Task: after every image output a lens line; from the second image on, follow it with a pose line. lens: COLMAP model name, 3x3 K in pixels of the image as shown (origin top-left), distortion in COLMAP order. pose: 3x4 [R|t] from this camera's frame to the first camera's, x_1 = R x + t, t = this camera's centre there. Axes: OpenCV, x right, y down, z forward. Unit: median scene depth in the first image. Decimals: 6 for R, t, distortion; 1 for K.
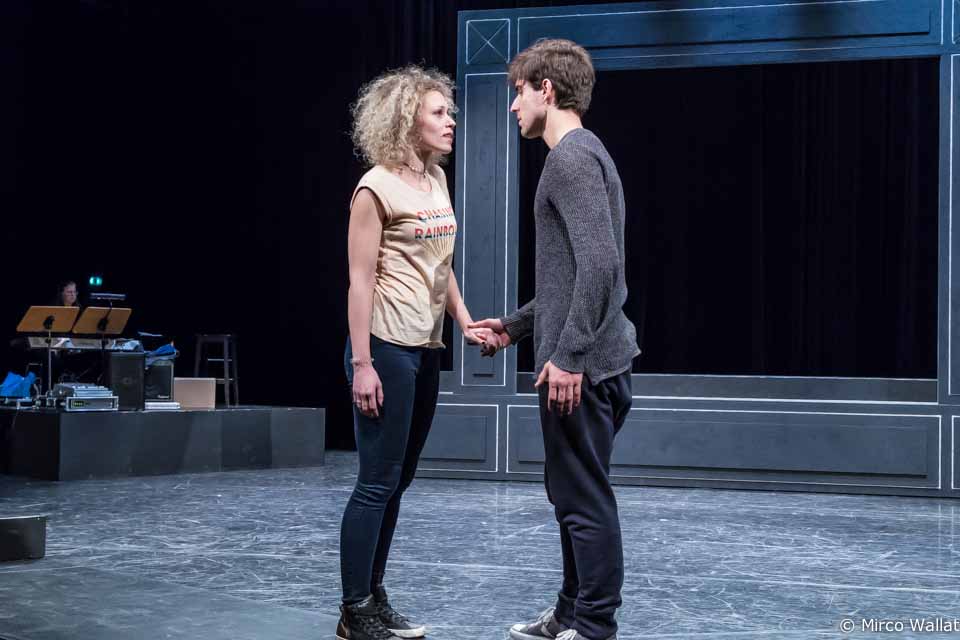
lens RADIAL K [[1405.7, 0, 480.0], [0, 1405.7, 320.0], [0, 0, 1]] dist [0.046776, -0.032072]
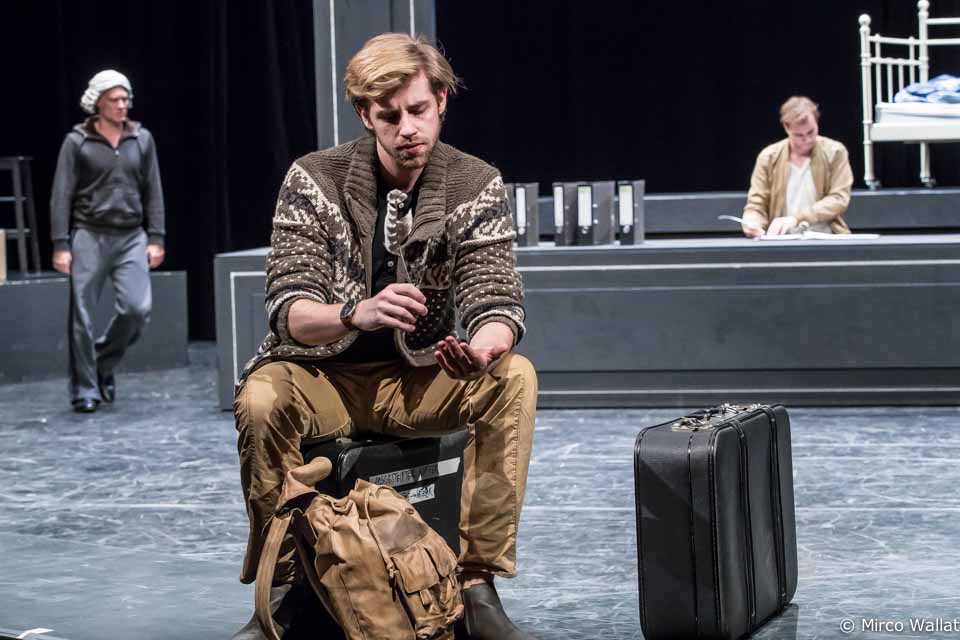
lens RADIAL K [[2528.8, 0, 480.0], [0, 2528.8, 320.0], [0, 0, 1]] dist [-0.141650, -0.077893]
pose [[0.998328, -0.041154, 0.040596, -0.032889], [0.037347, 0.995201, 0.090446, -0.011607], [-0.044123, -0.088779, 0.995074, -0.100105]]
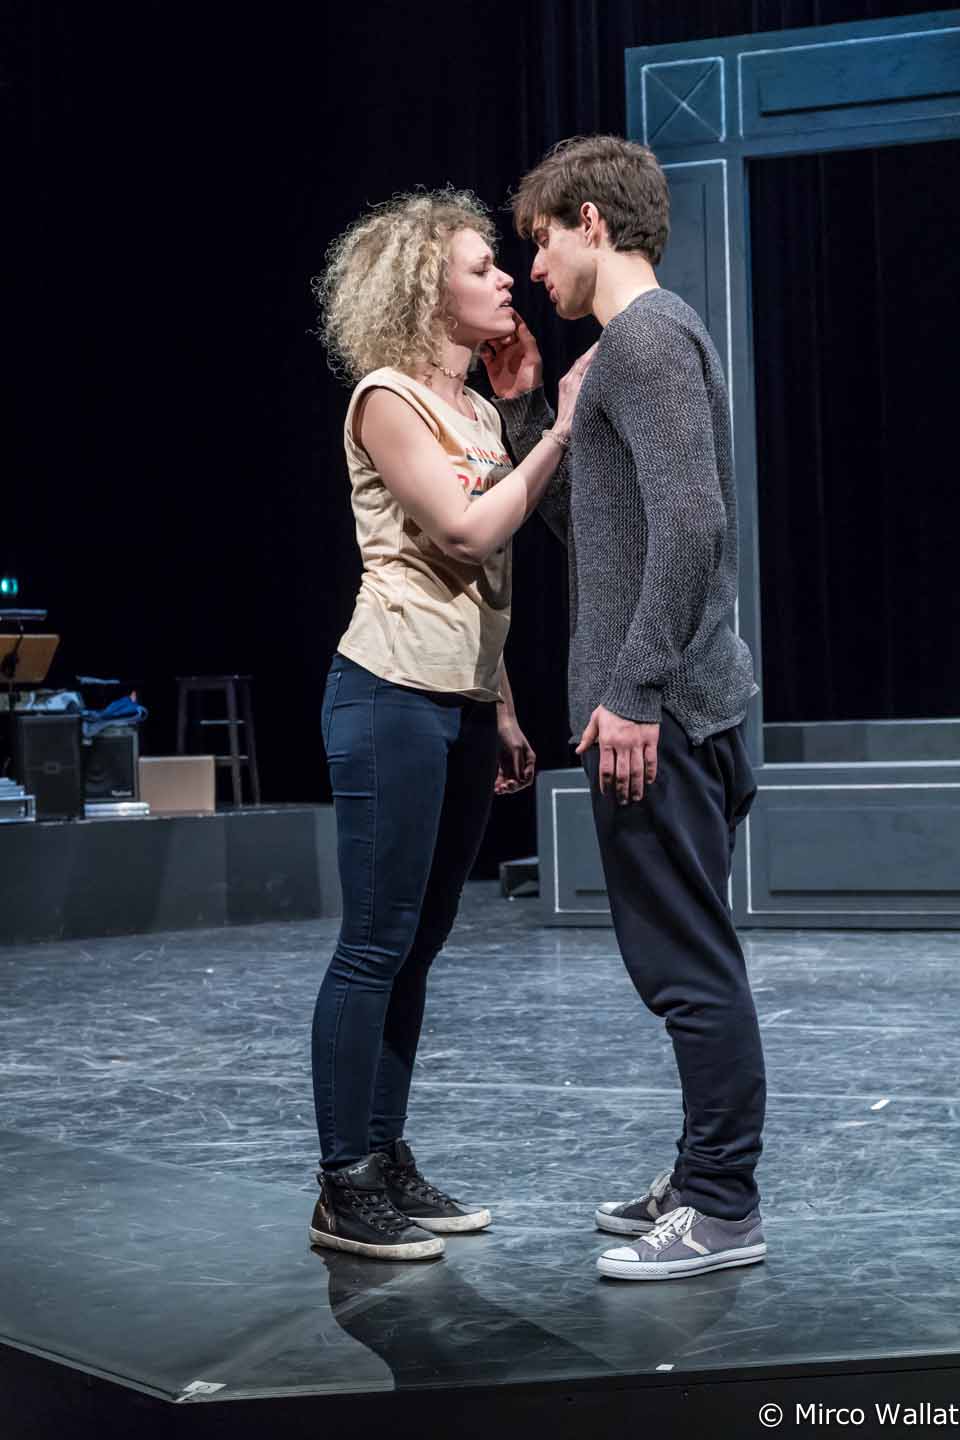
lens RADIAL K [[2634.3, 0, 480.0], [0, 2634.3, 720.0], [0, 0, 1]] dist [-0.031218, 0.215863]
pose [[0.992419, -0.038637, -0.116672, 0.038479], [0.042603, 0.998589, 0.031692, -0.000603], [0.115283, -0.036423, 0.992665, -0.000298]]
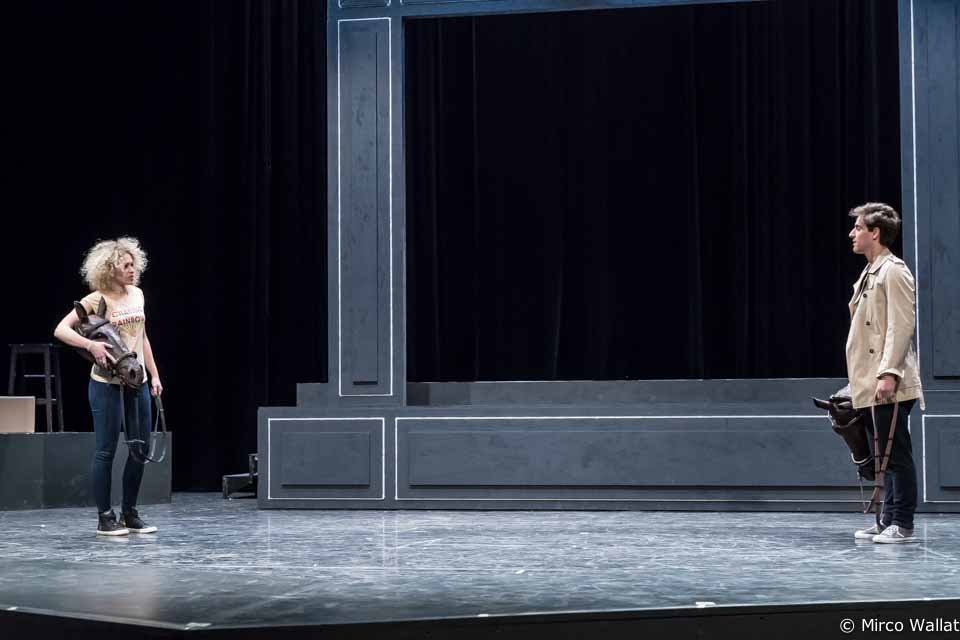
lens RADIAL K [[1756.2, 0, 480.0], [0, 1756.2, 320.0], [0, 0, 1]] dist [-0.031218, 0.215863]
pose [[0.997568, -0.015575, 0.067939, -0.000046], [0.017830, 0.999305, -0.032724, 0.039426], [-0.067382, 0.033856, 0.997153, -0.029617]]
